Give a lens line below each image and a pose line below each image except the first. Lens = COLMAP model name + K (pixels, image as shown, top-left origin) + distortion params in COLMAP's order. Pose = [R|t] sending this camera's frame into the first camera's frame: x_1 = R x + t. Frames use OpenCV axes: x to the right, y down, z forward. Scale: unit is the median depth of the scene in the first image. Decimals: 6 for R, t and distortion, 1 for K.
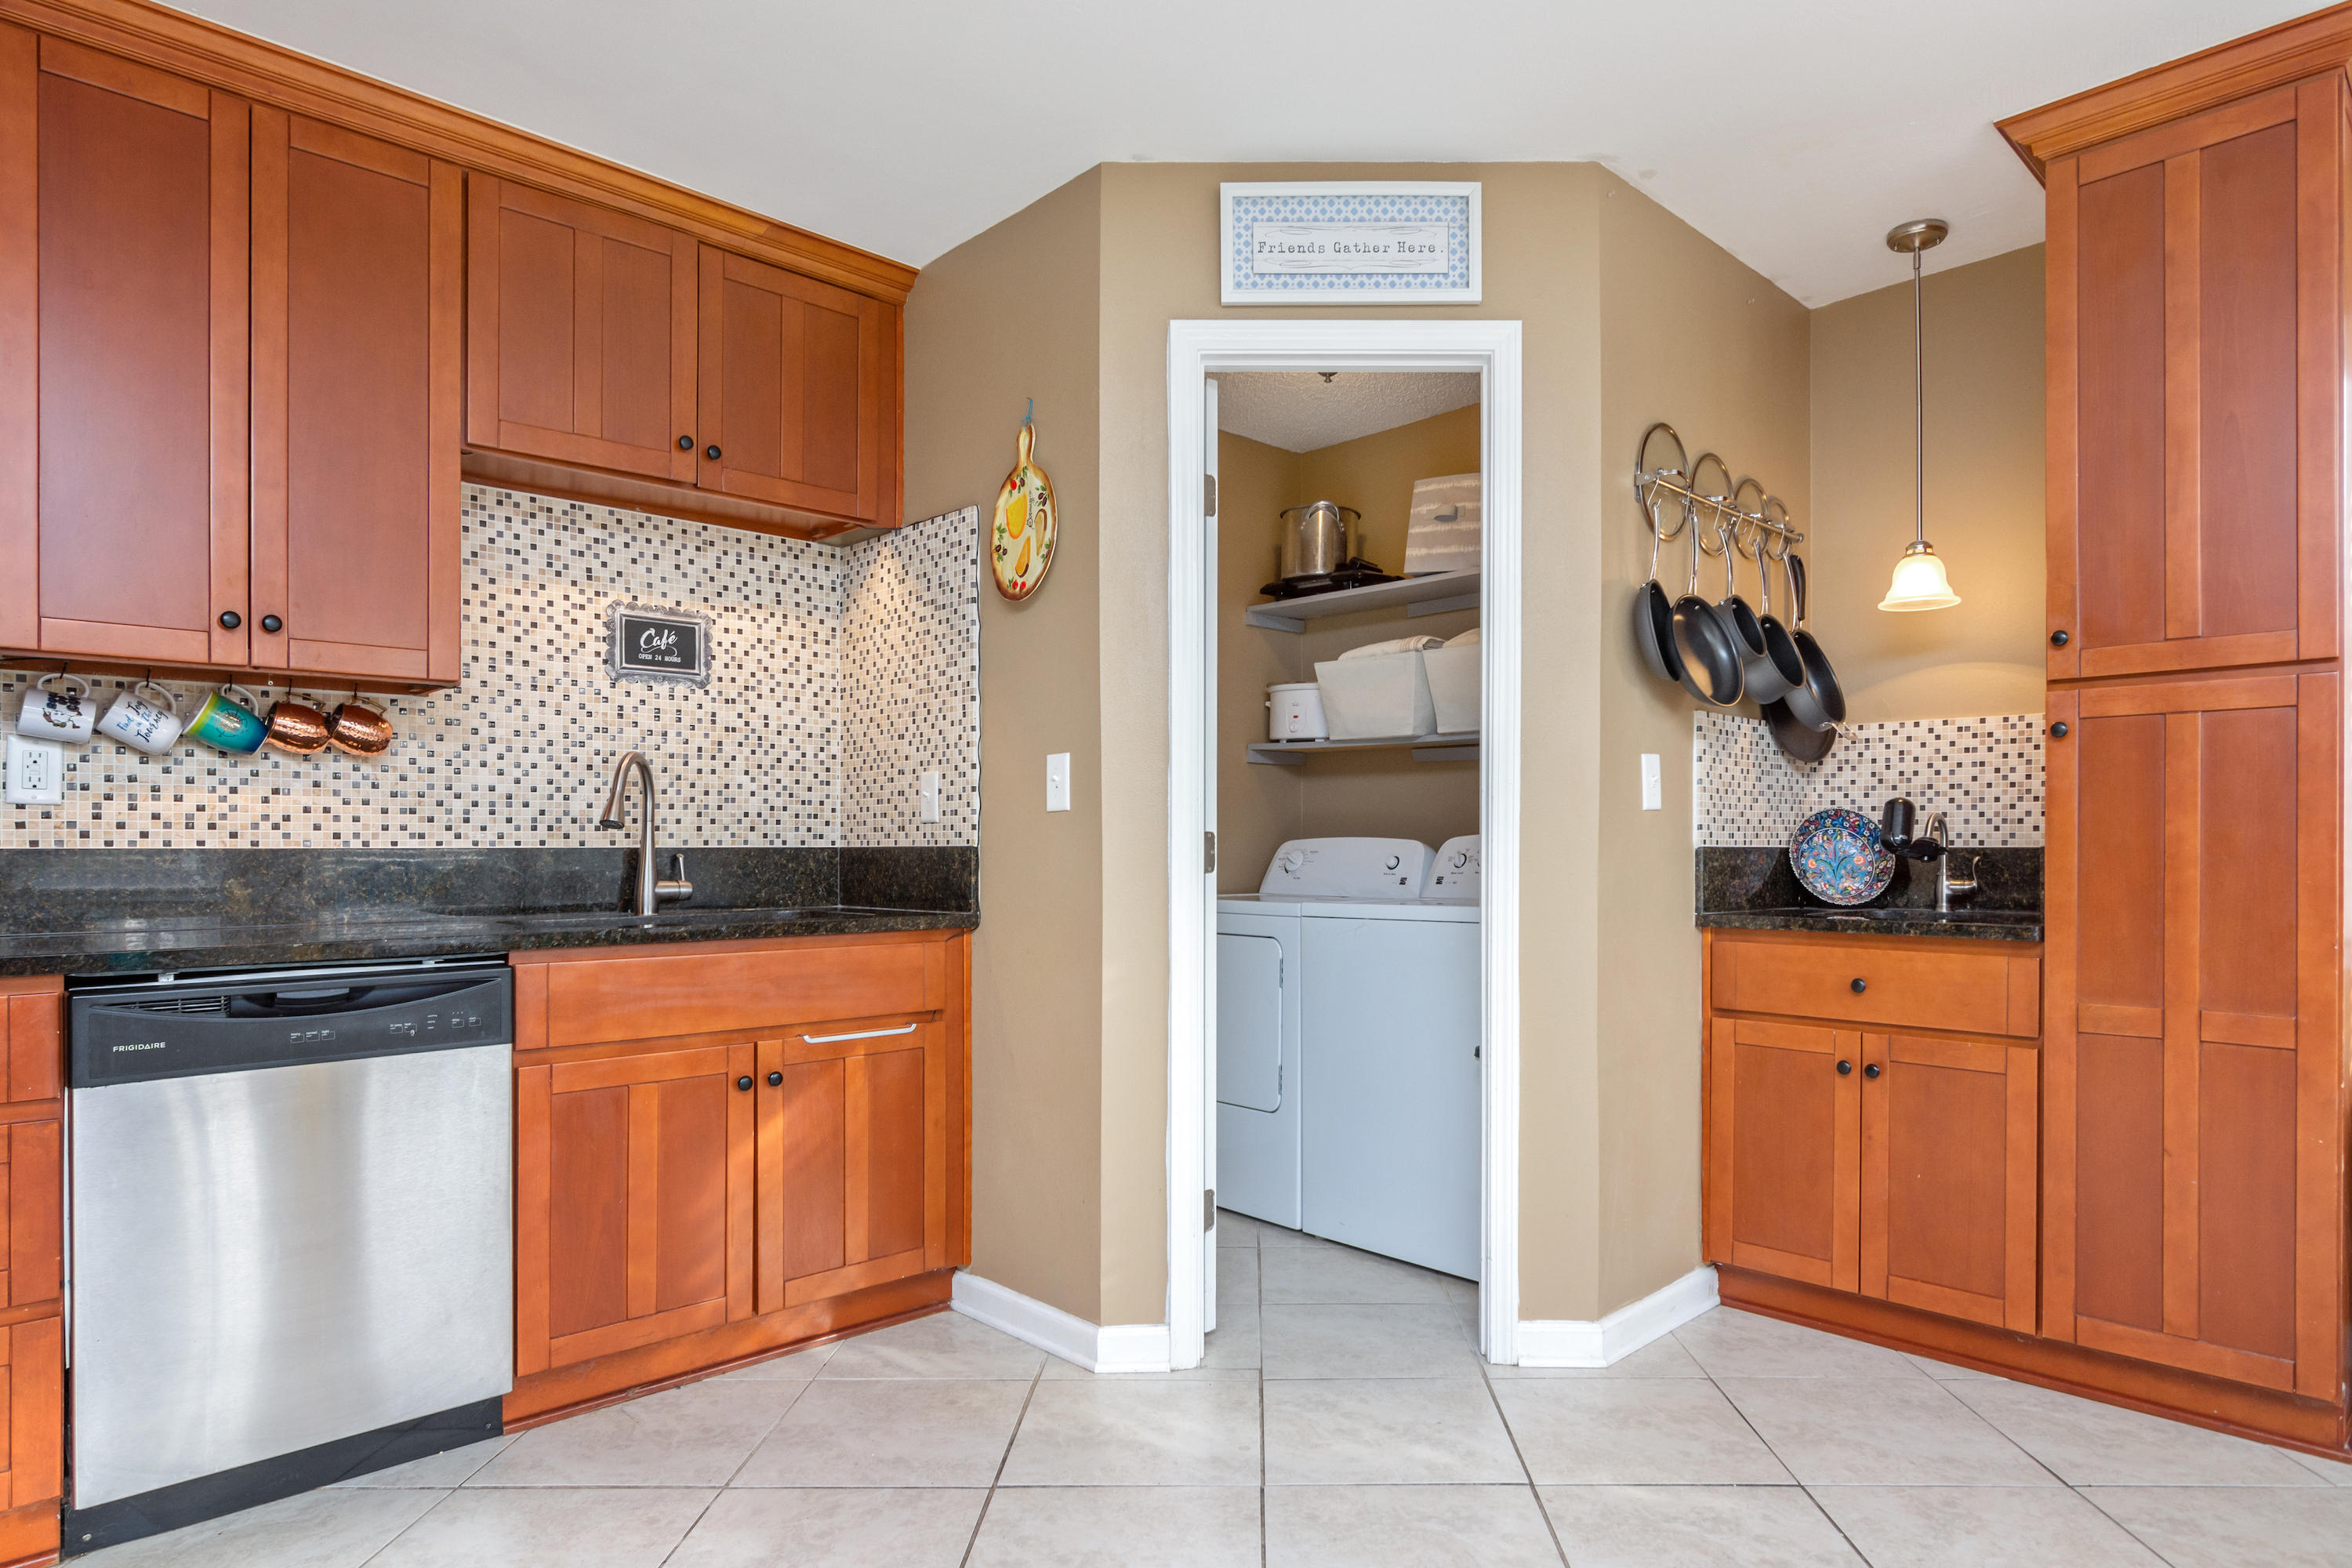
lens RADIAL K [[1391.2, 0, 1259.2], [0, 1391.2, 845.1], [0, 0, 1]] dist [-0.001084, 0.002696]
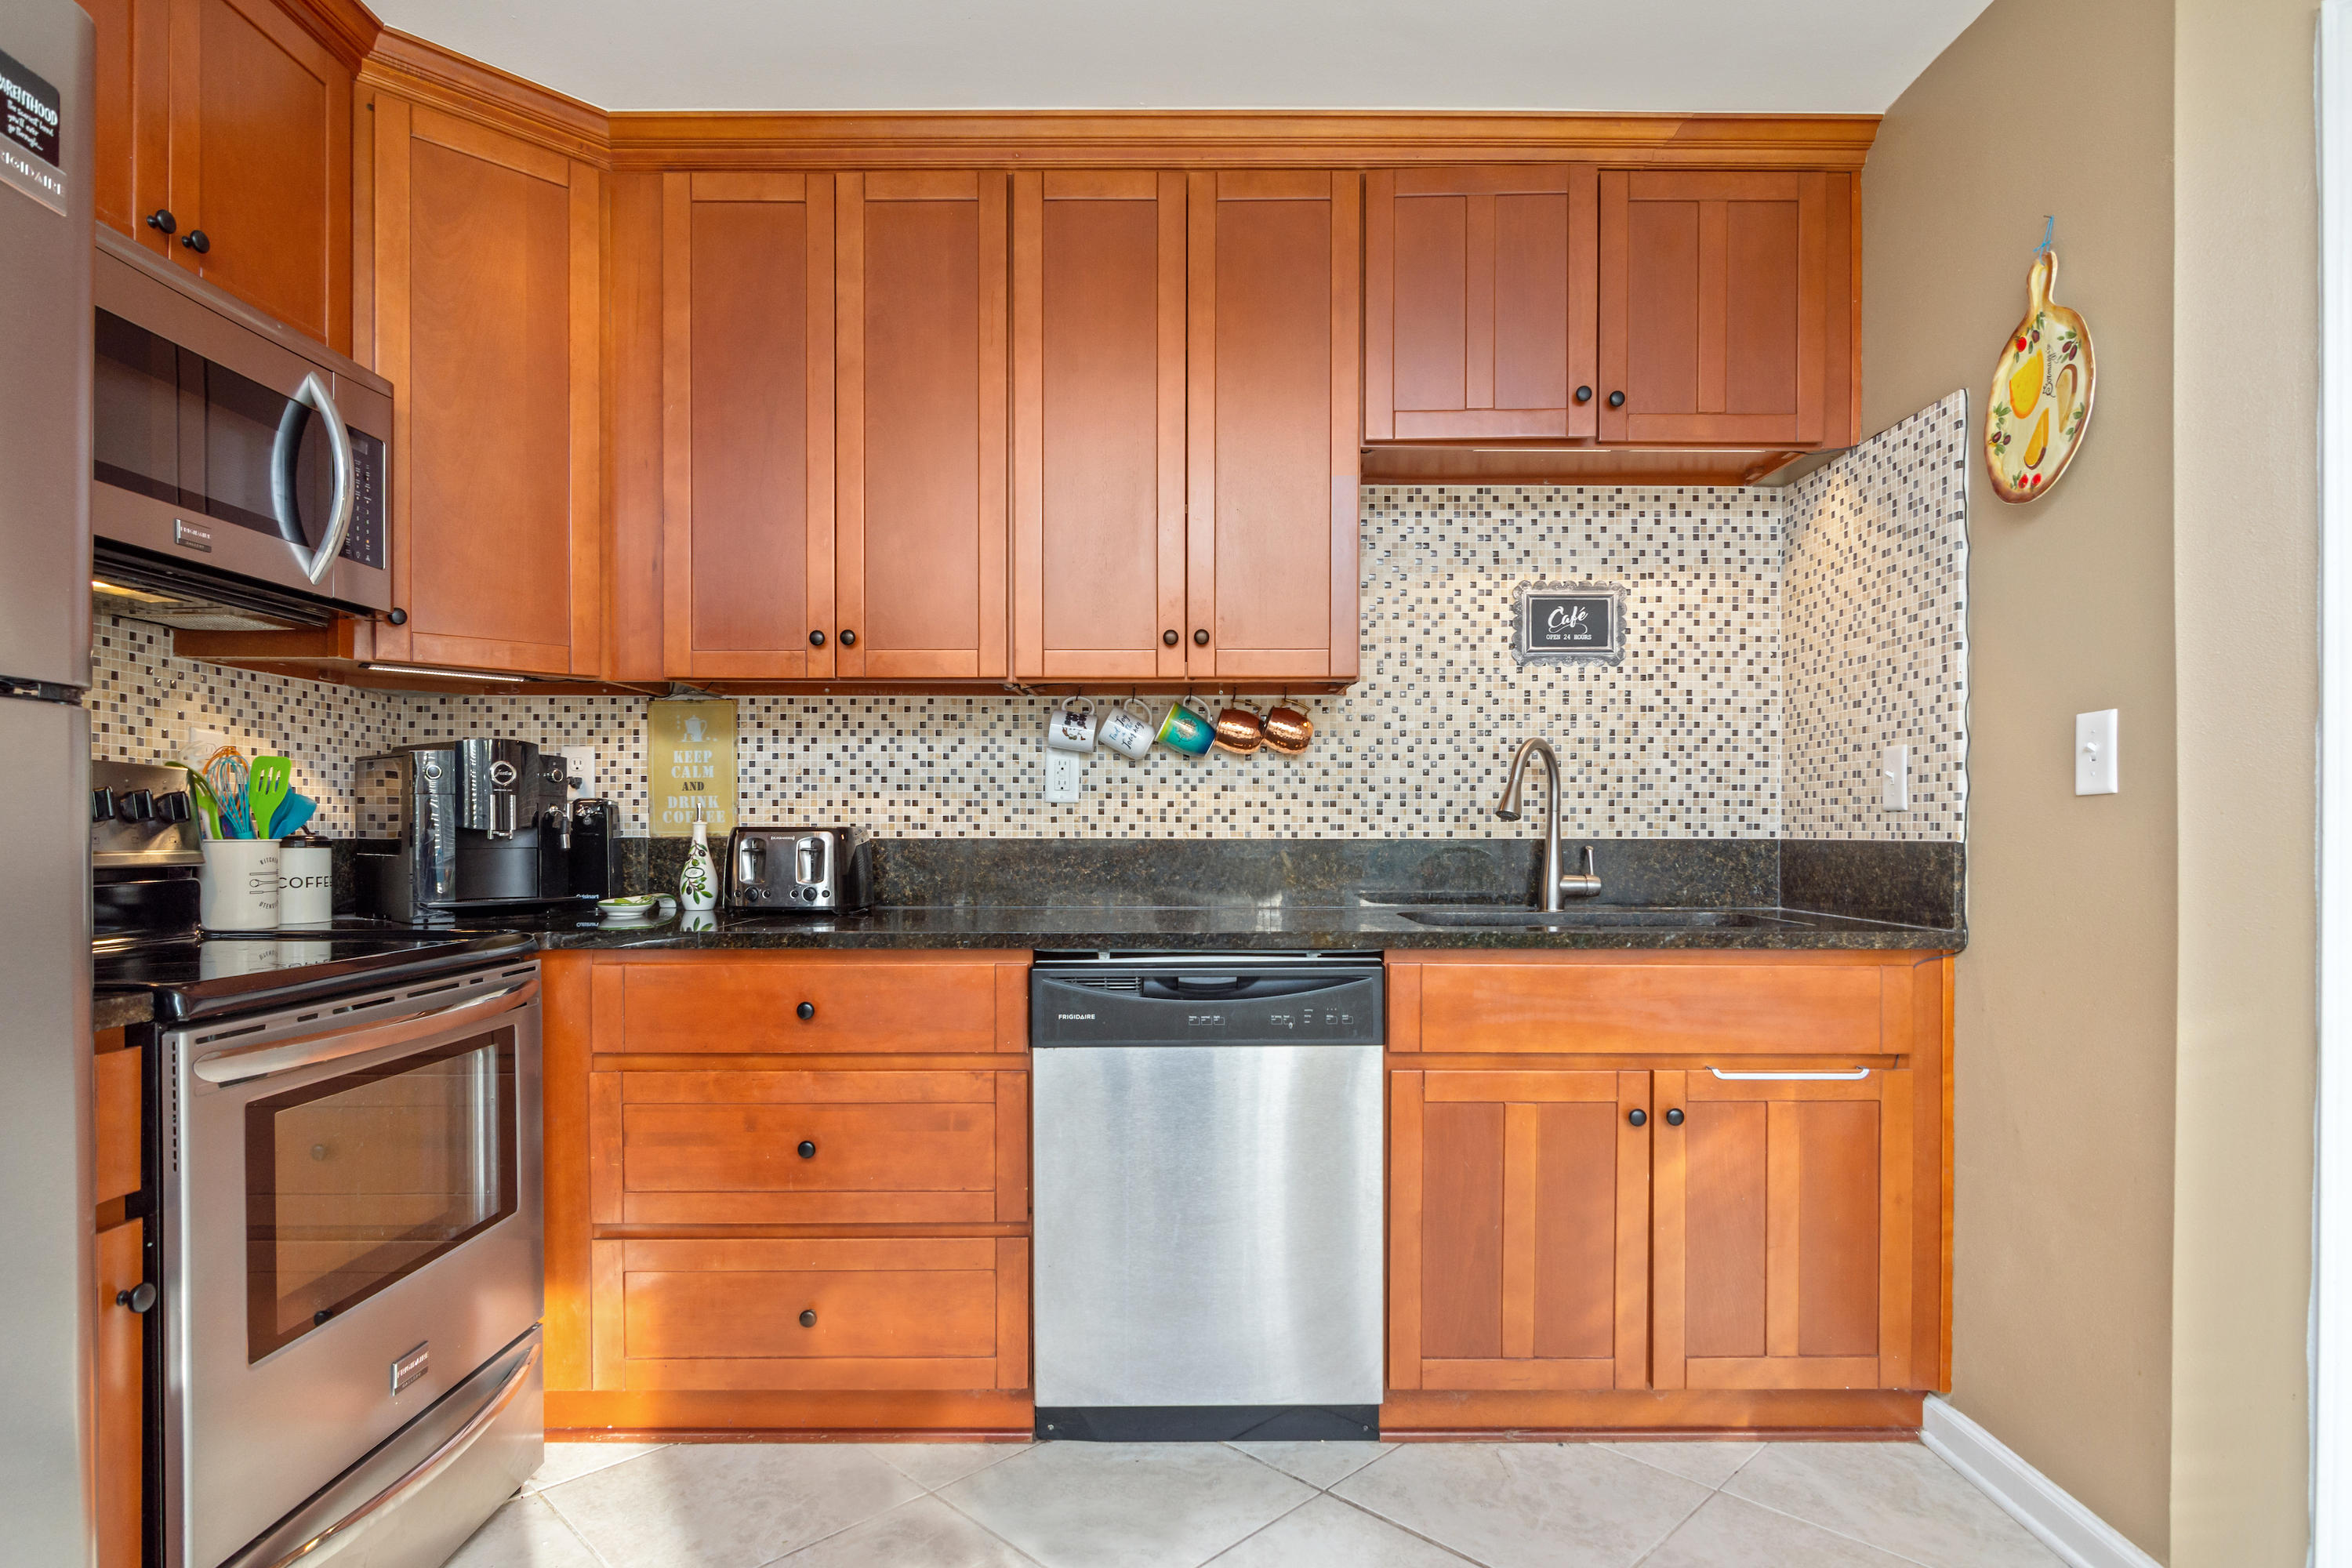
lens RADIAL K [[1239.5, 0, 1131.8], [0, 1239.5, 824.5], [0, 0, 1]] dist [-0.003218, -0.000921]
pose [[0.682590, 0.002937, -0.730796, -0.021825], [-0.002193, 0.999996, 0.001970, -0.009455], [0.730799, 0.000258, 0.682593, 0.223807]]
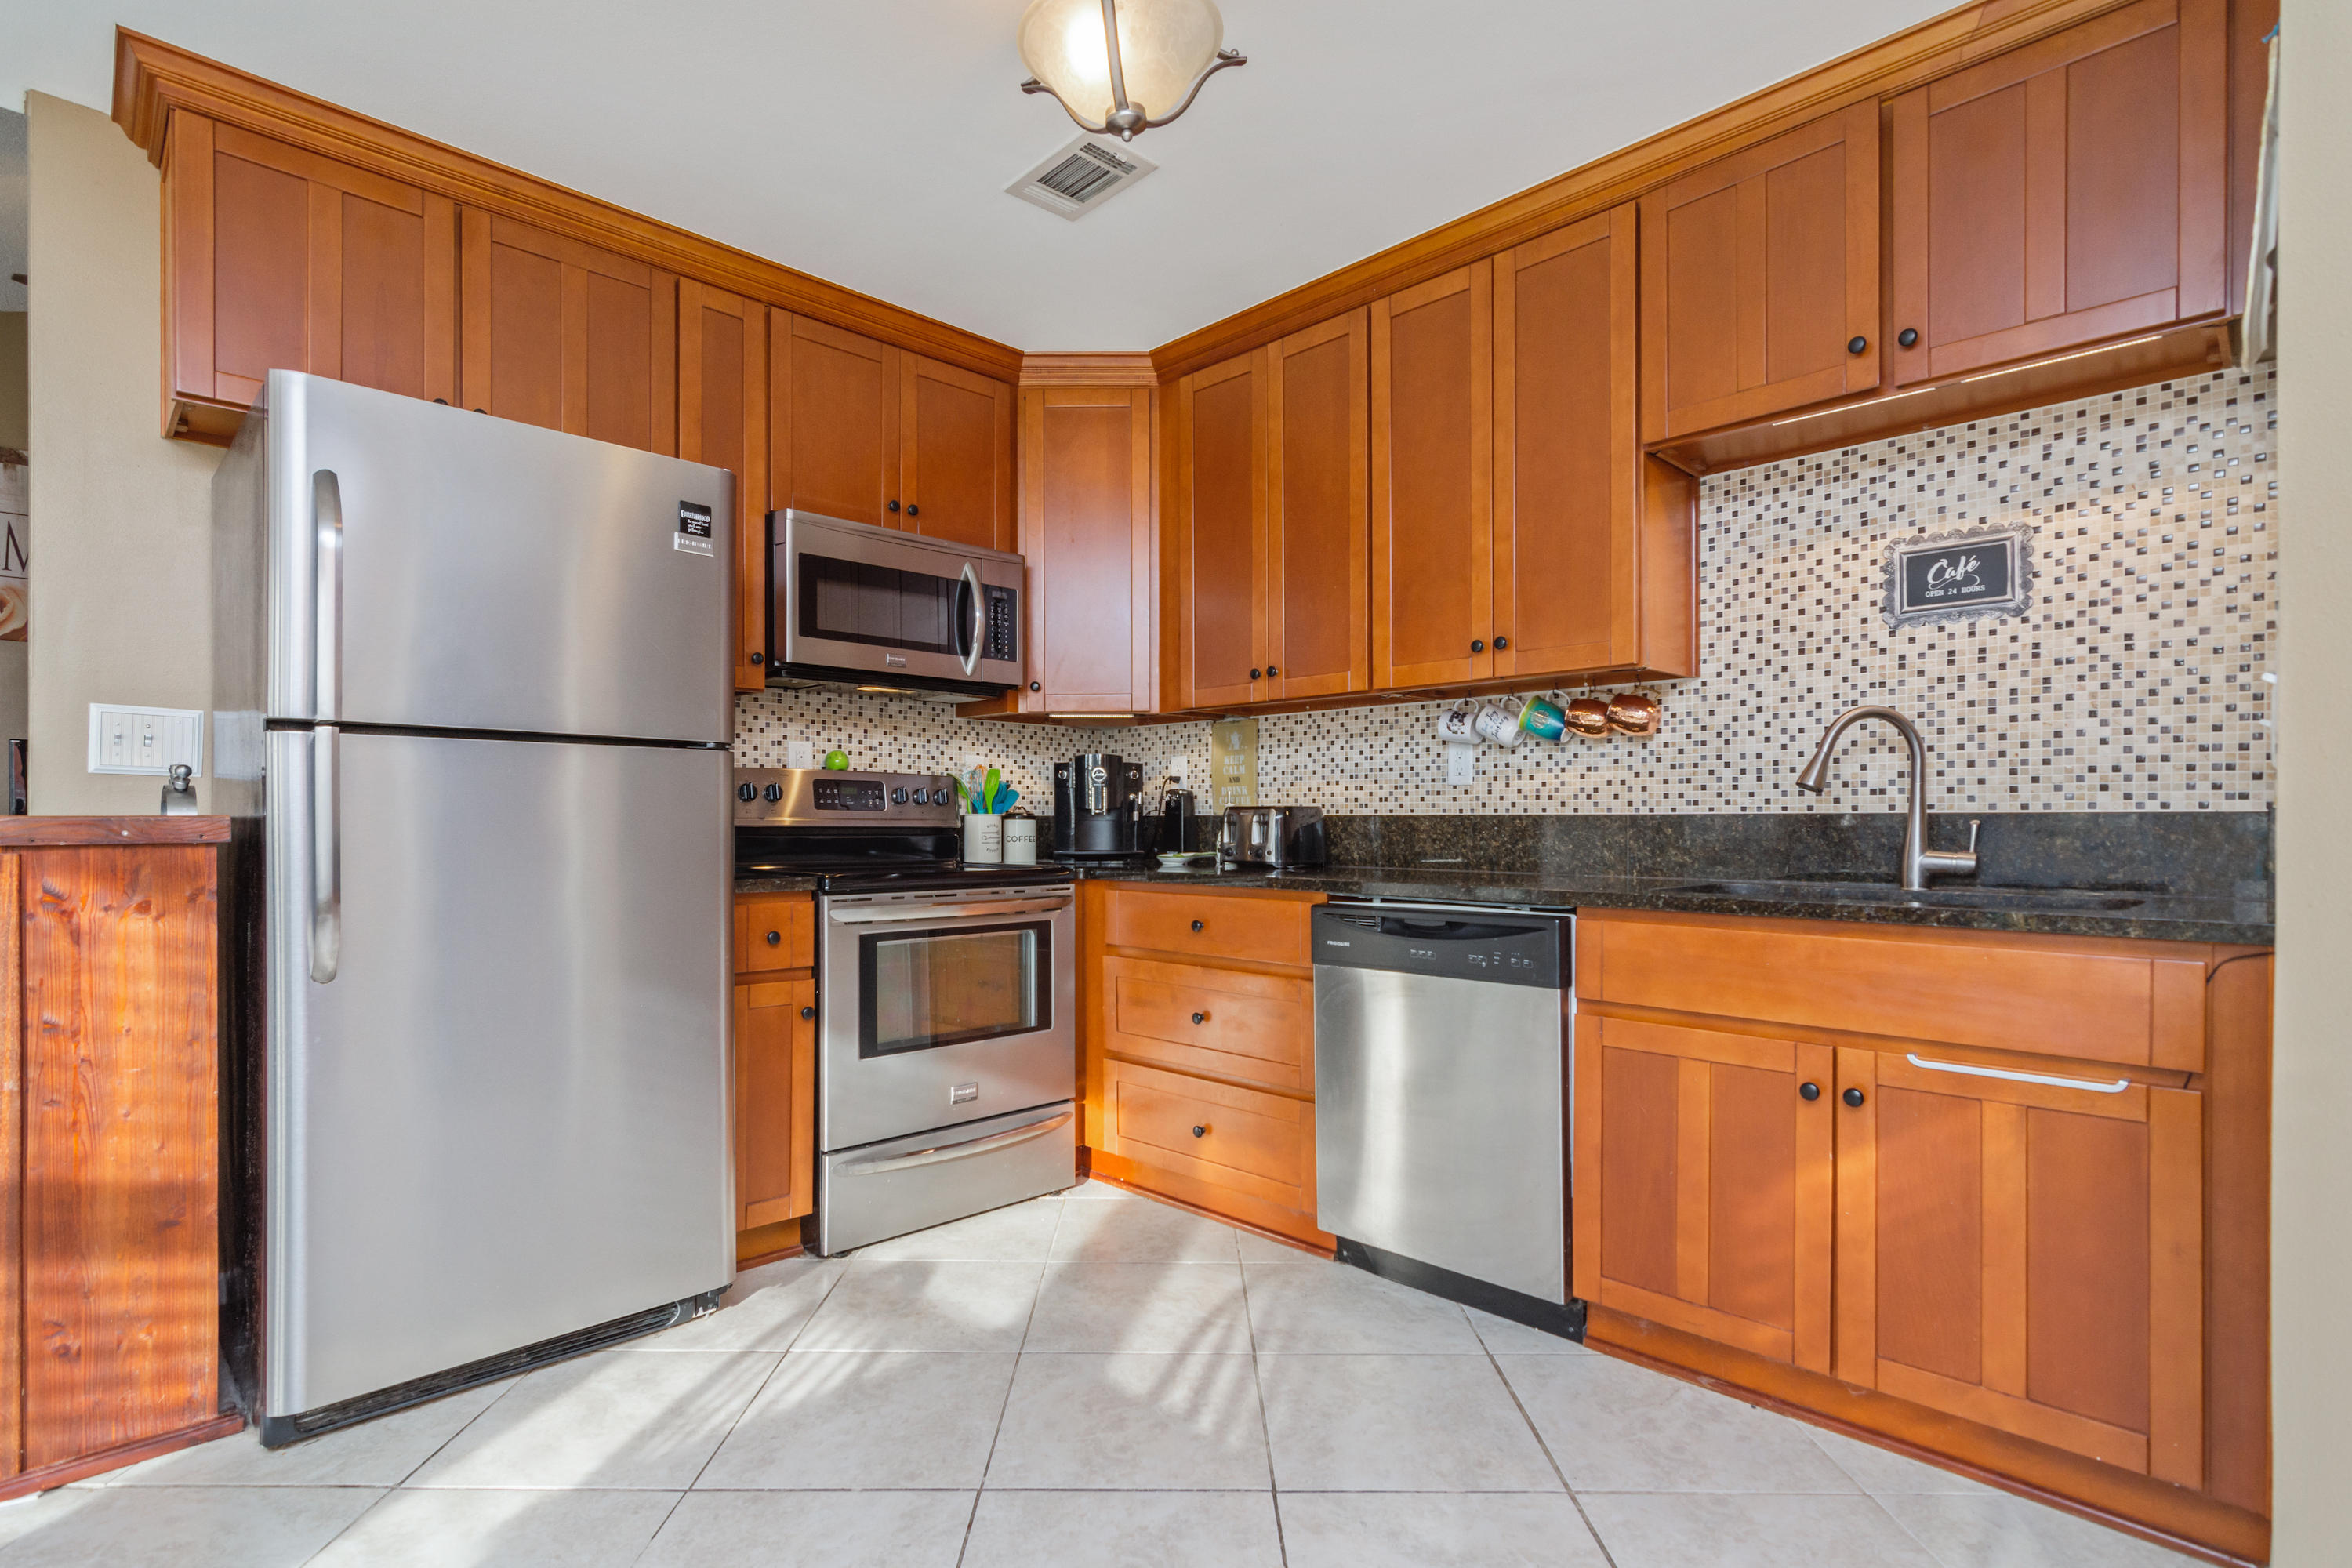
lens RADIAL K [[1145.2, 0, 1222.9], [0, 1145.2, 817.9], [0, 0, 1]] dist [-0.001659, -0.000476]
pose [[-0.021706, 0.000021, -0.999764, 0.295930], [0.000947, 1.000000, 0.000001, 0.004768], [0.999764, -0.000947, -0.021706, 0.591534]]
